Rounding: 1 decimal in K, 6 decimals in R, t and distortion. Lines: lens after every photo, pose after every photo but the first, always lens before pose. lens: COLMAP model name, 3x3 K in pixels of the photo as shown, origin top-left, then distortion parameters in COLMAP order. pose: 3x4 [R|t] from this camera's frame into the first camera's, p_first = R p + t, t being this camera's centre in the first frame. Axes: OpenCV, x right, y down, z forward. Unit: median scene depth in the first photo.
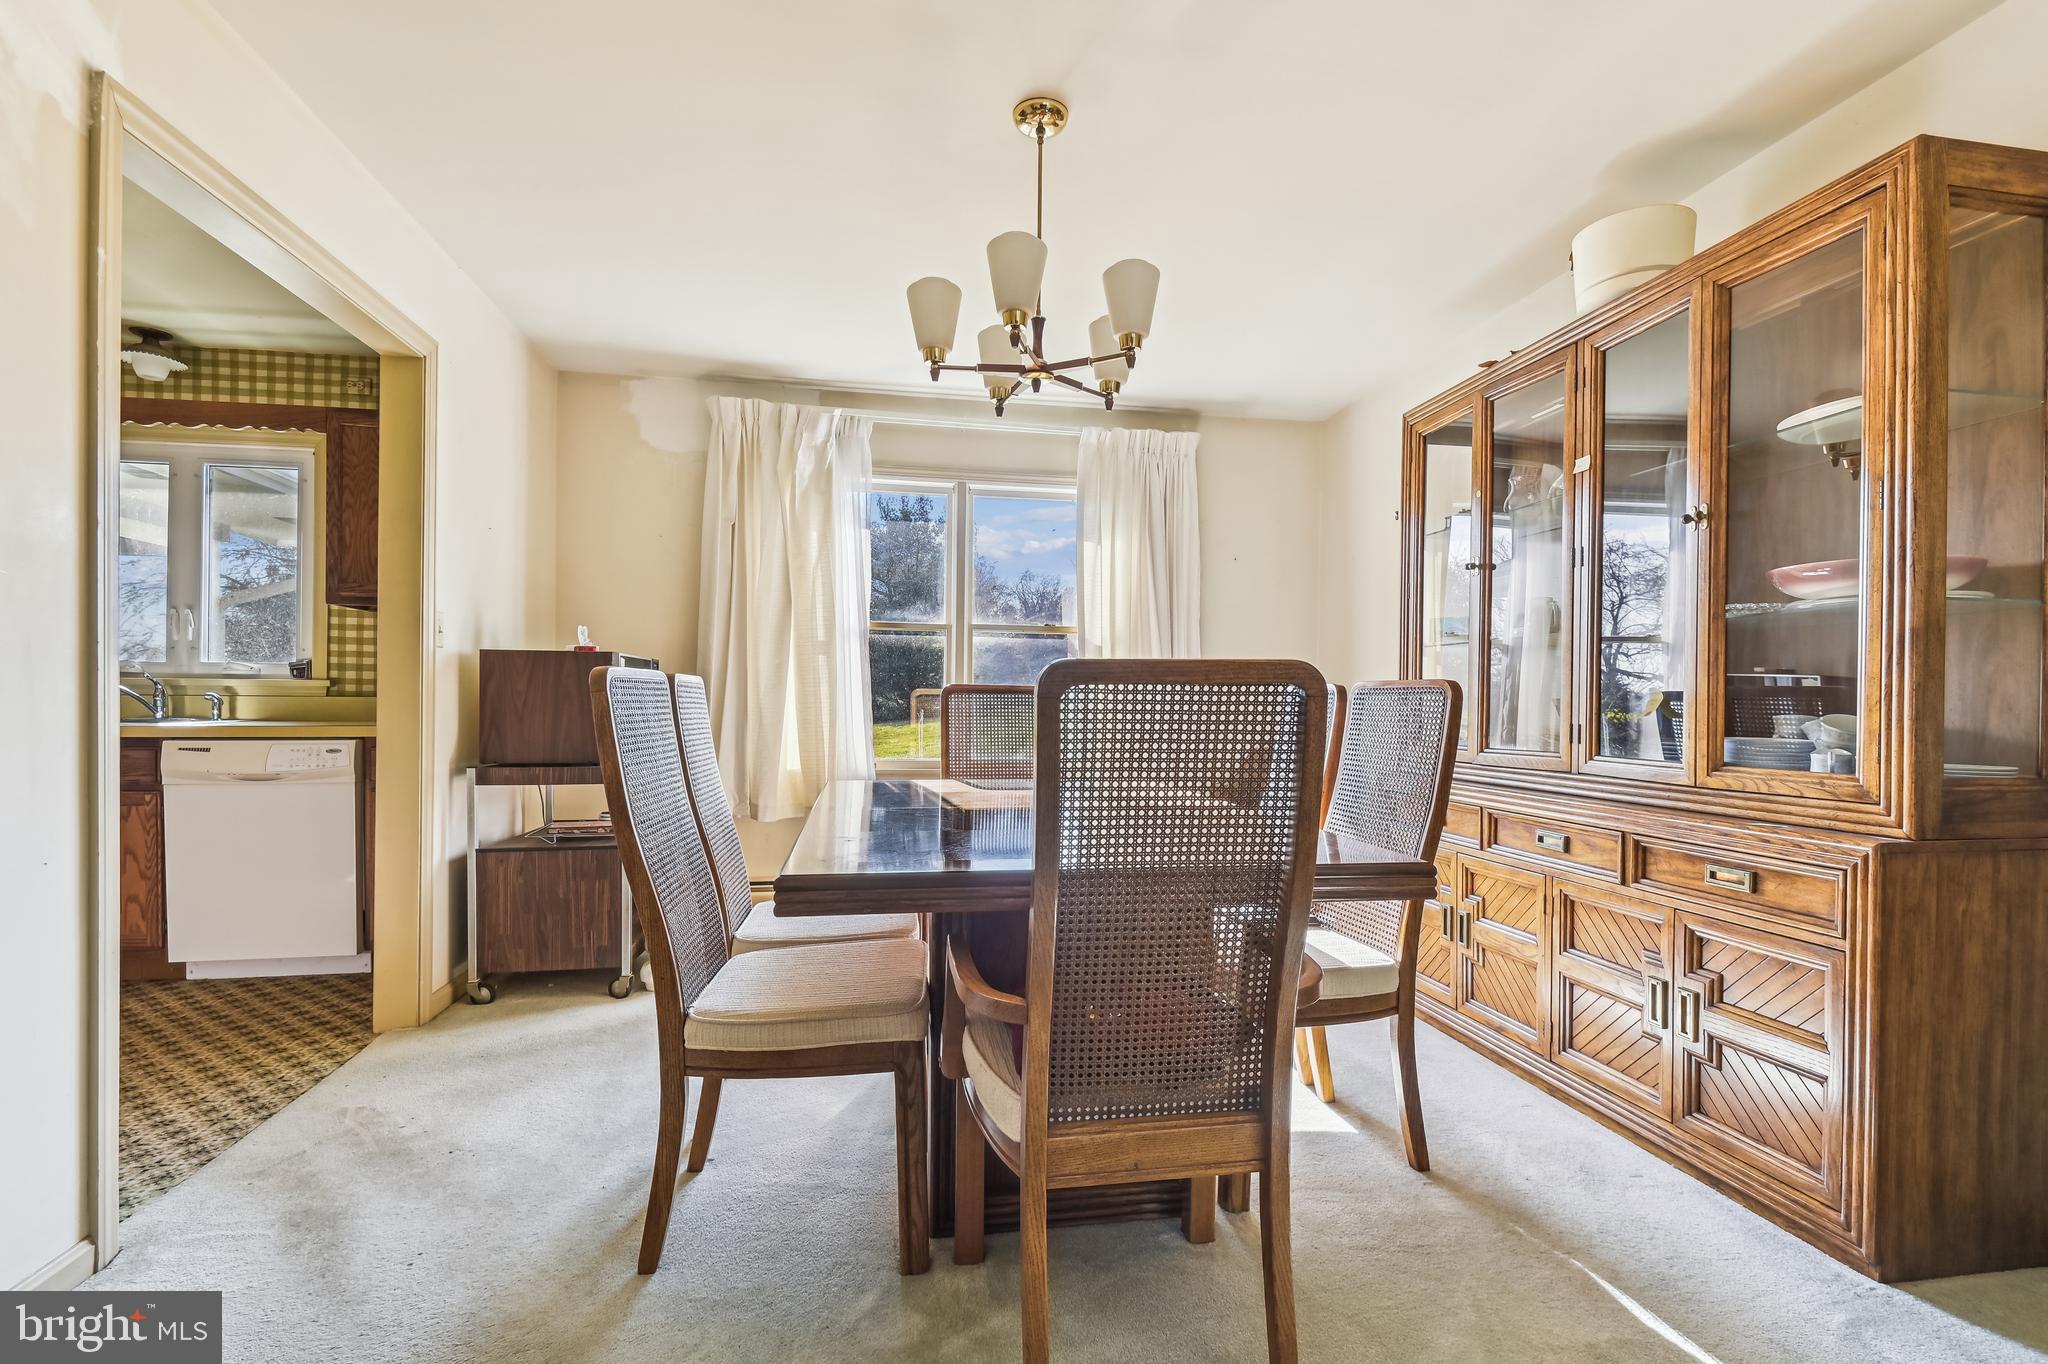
lens RADIAL K [[931.8, 0, 1033.8], [0, 931.8, 699.2], [0, 0, 1]] dist [0.000019, -0.000038]
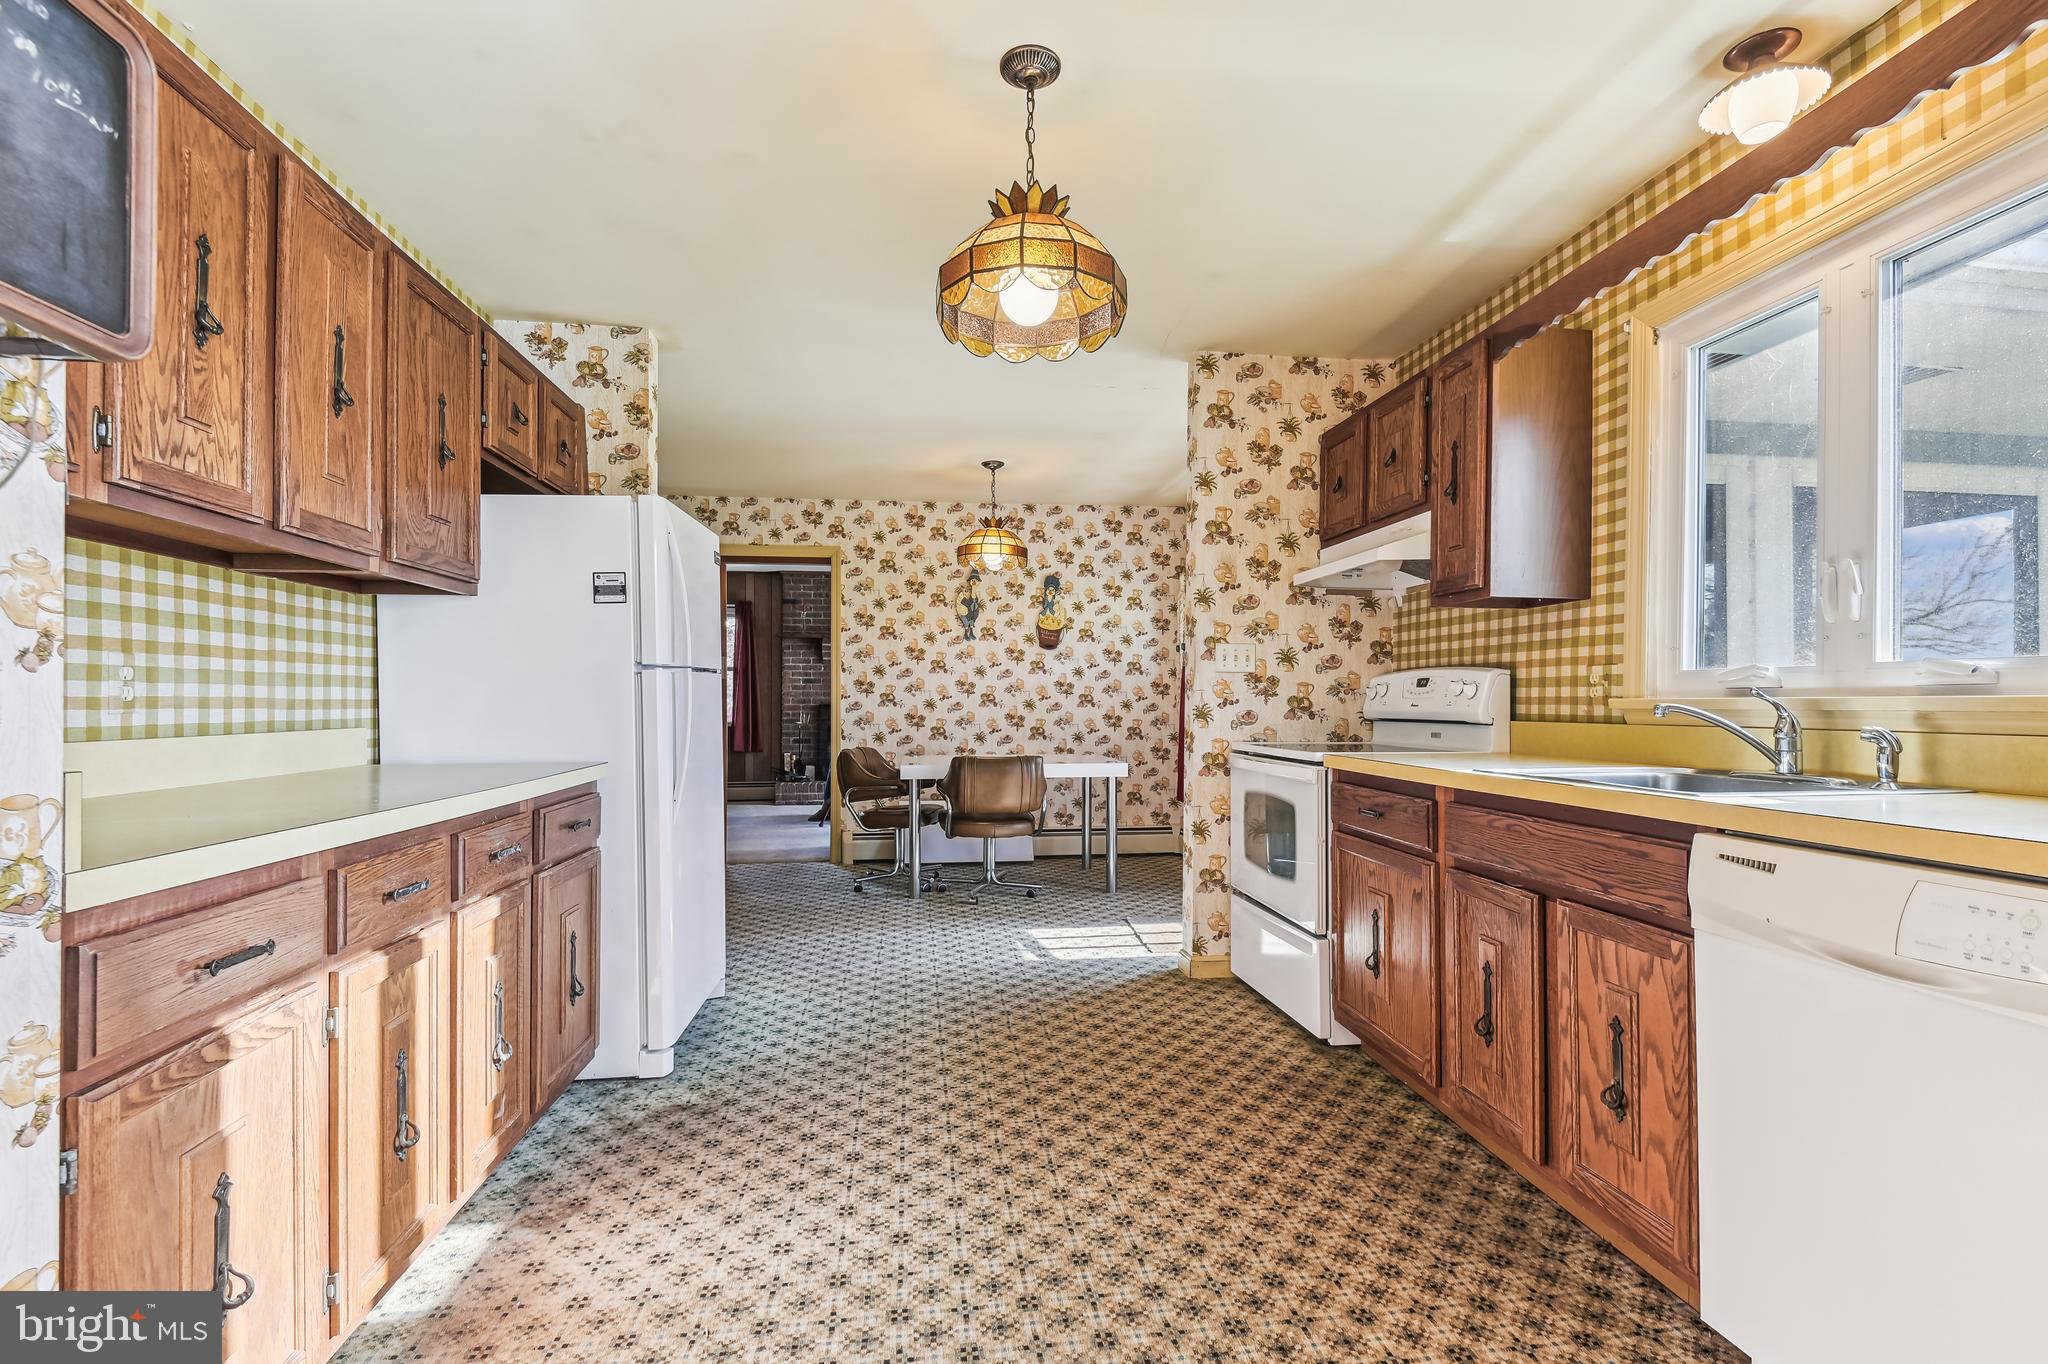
lens RADIAL K [[931.8, 0, 1033.8], [0, 931.8, 699.2], [0, 0, 1]] dist [0.000019, -0.000038]
pose [[-0.047101, -0.009832, -0.998842, -0.384829], [-0.006789, 0.999932, -0.009523, -0.013024], [0.998867, 0.006332, -0.047164, 0.586685]]
